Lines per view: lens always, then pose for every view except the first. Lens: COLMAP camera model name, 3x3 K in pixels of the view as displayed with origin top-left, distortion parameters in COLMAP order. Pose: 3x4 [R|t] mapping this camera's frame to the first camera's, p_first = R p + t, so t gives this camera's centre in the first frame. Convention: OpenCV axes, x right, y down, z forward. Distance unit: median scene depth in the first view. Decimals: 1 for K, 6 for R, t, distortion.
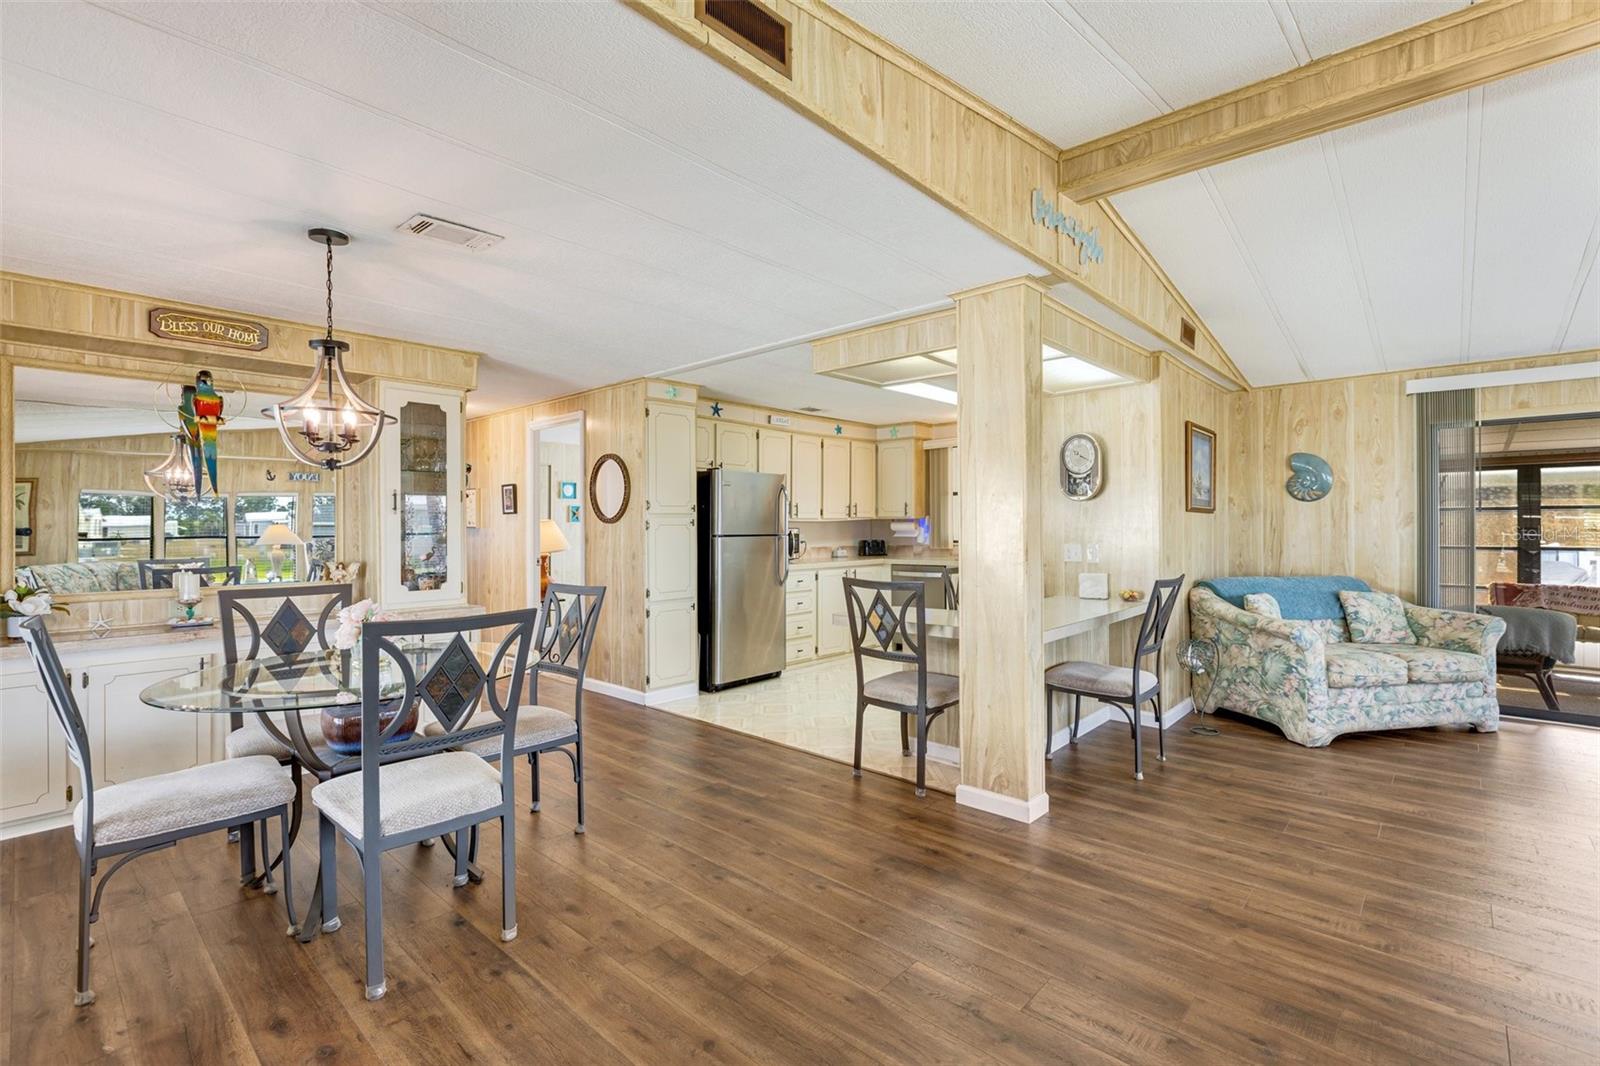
lens RADIAL K [[723.4, 0, 809.6], [0, 723.4, 530.0], [0, 0, 1]] dist [0.001059, -0.000855]
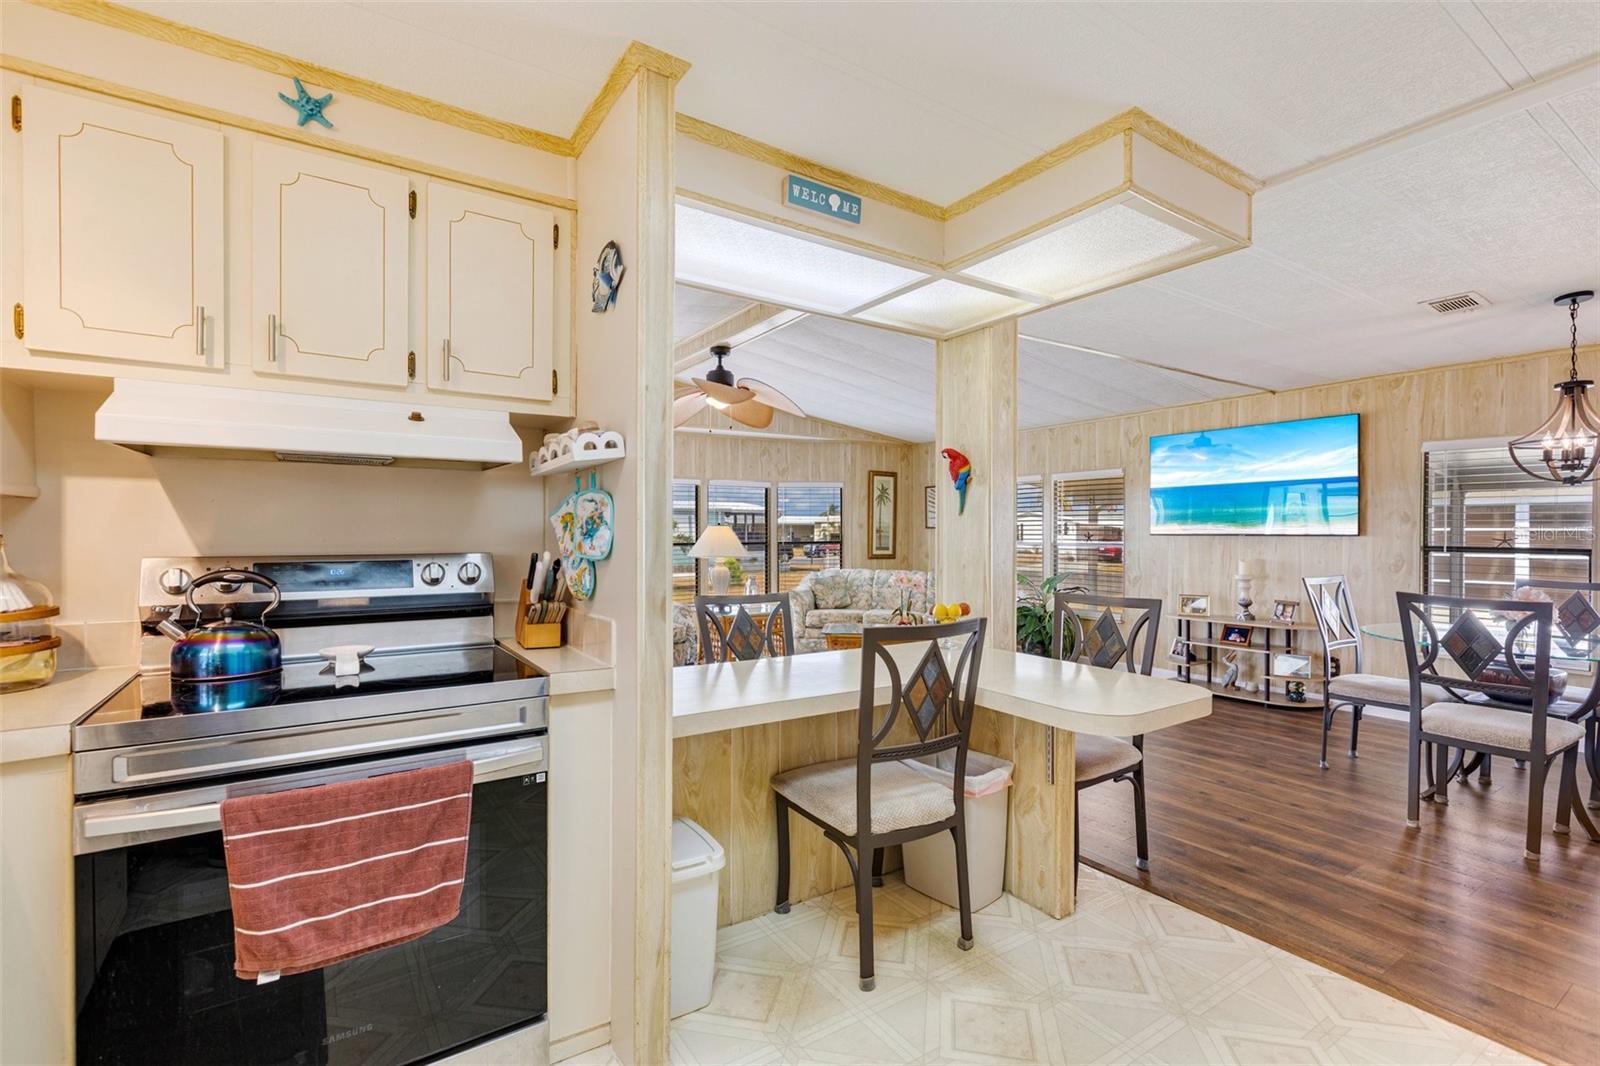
lens RADIAL K [[723.4, 0, 806.2], [0, 723.4, 534.3], [0, 0, 1]] dist [0.001059, -0.000855]
pose [[-0.969273, 0.003062, 0.245967, 0.159234], [0.006043, 0.999917, 0.011365, -0.016783], [-0.245912, 0.012502, -0.969212, 1.287581]]
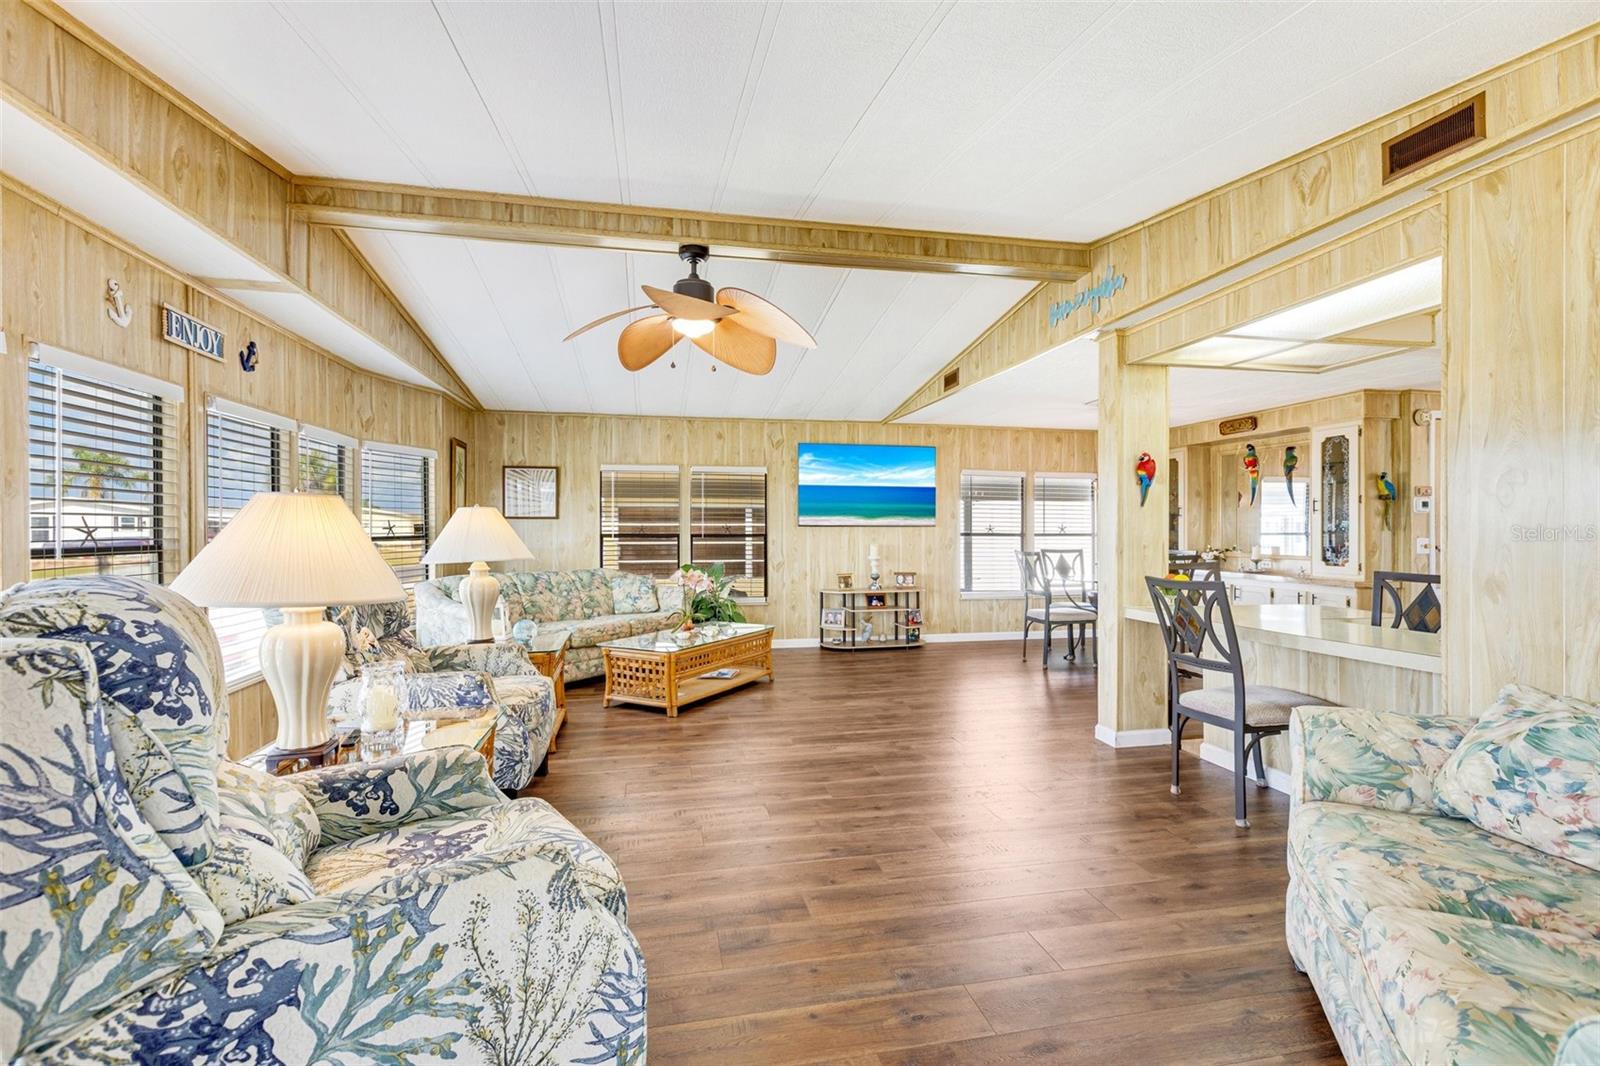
lens RADIAL K [[723.4, 0, 802.6], [0, 723.4, 523.4], [0, 0, 1]] dist [0.001059, -0.000855]
pose [[-0.589058, -0.002313, -0.808087, 1.054908], [-0.006635, 0.999976, 0.001974, -0.006491], [0.808063, 0.006524, -0.589060, 0.813254]]
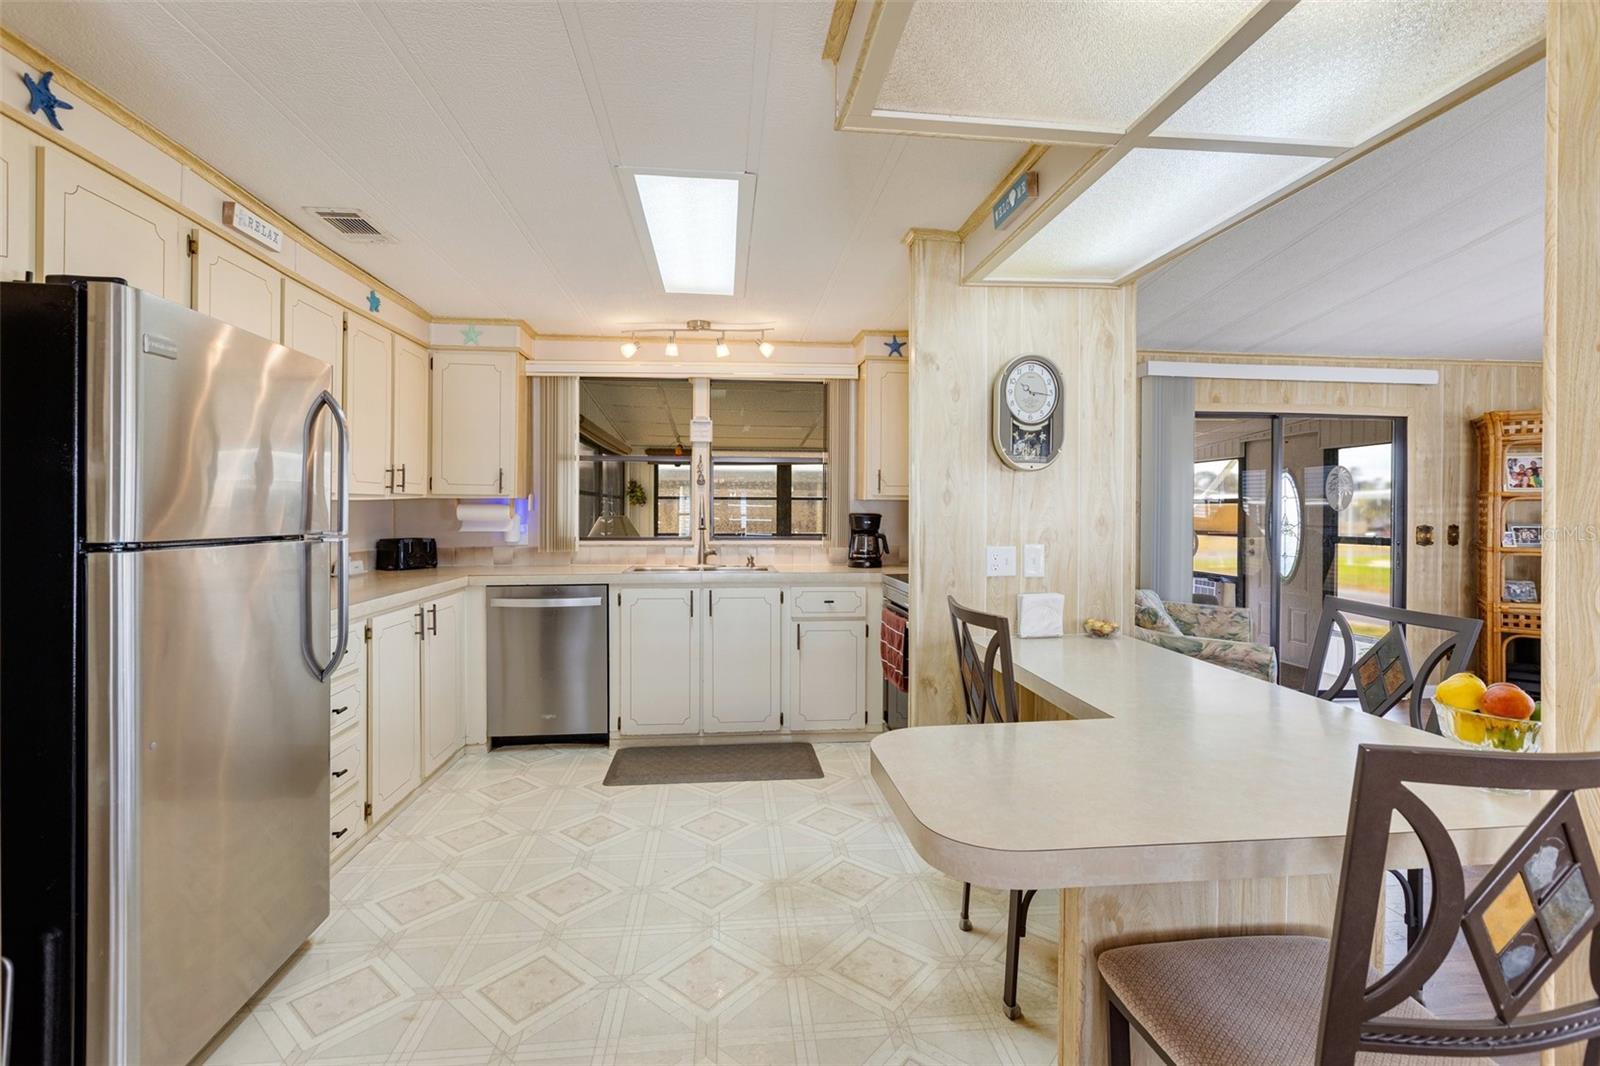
lens RADIAL K [[723.4, 0, 802.5], [0, 723.4, 518.8], [0, 0, 1]] dist [0.001059, -0.000855]
pose [[0.672058, -0.000346, 0.740499, -0.164167], [-0.001499, 0.999997, 0.001827, -0.002447], [-0.740497, -0.002338, 0.672055, 0.683167]]
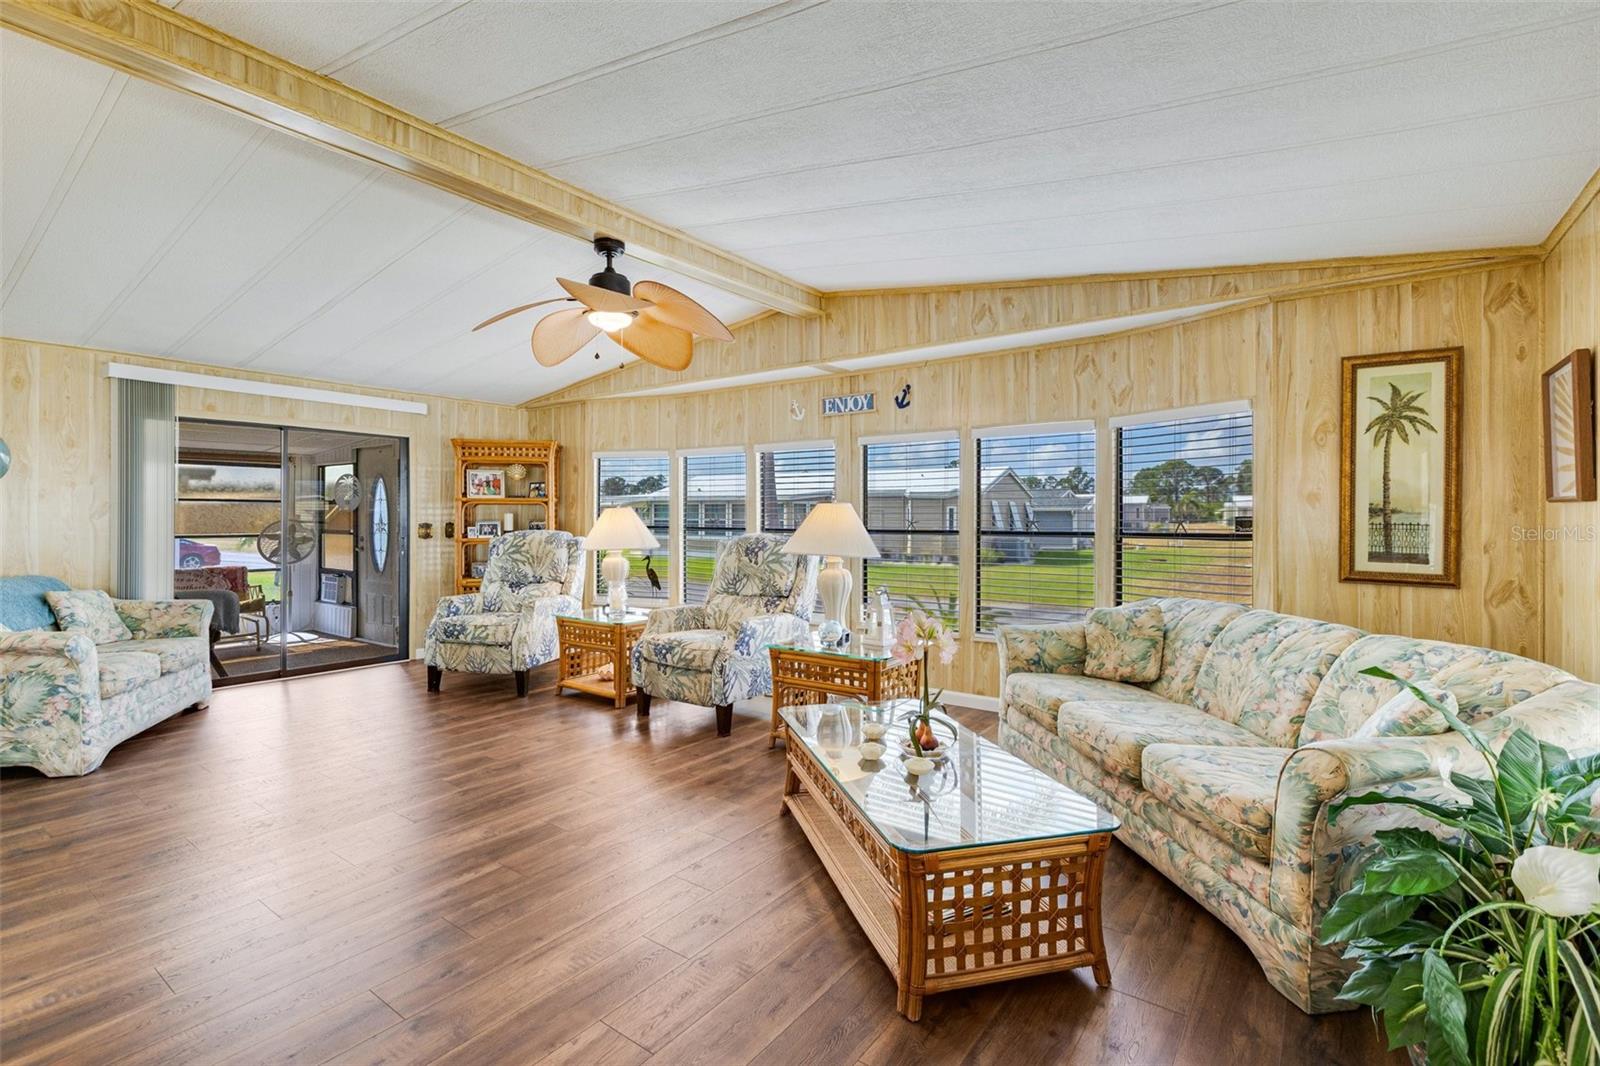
lens RADIAL K [[723.4, 0, 787.8], [0, 723.4, 511.3], [0, 0, 1]] dist [0.001059, -0.000855]
pose [[-0.086123, 0.007564, 0.996256, -0.185267], [0.004187, 0.999965, -0.007230, -0.001408], [-0.996276, 0.003549, -0.086151, 0.193592]]
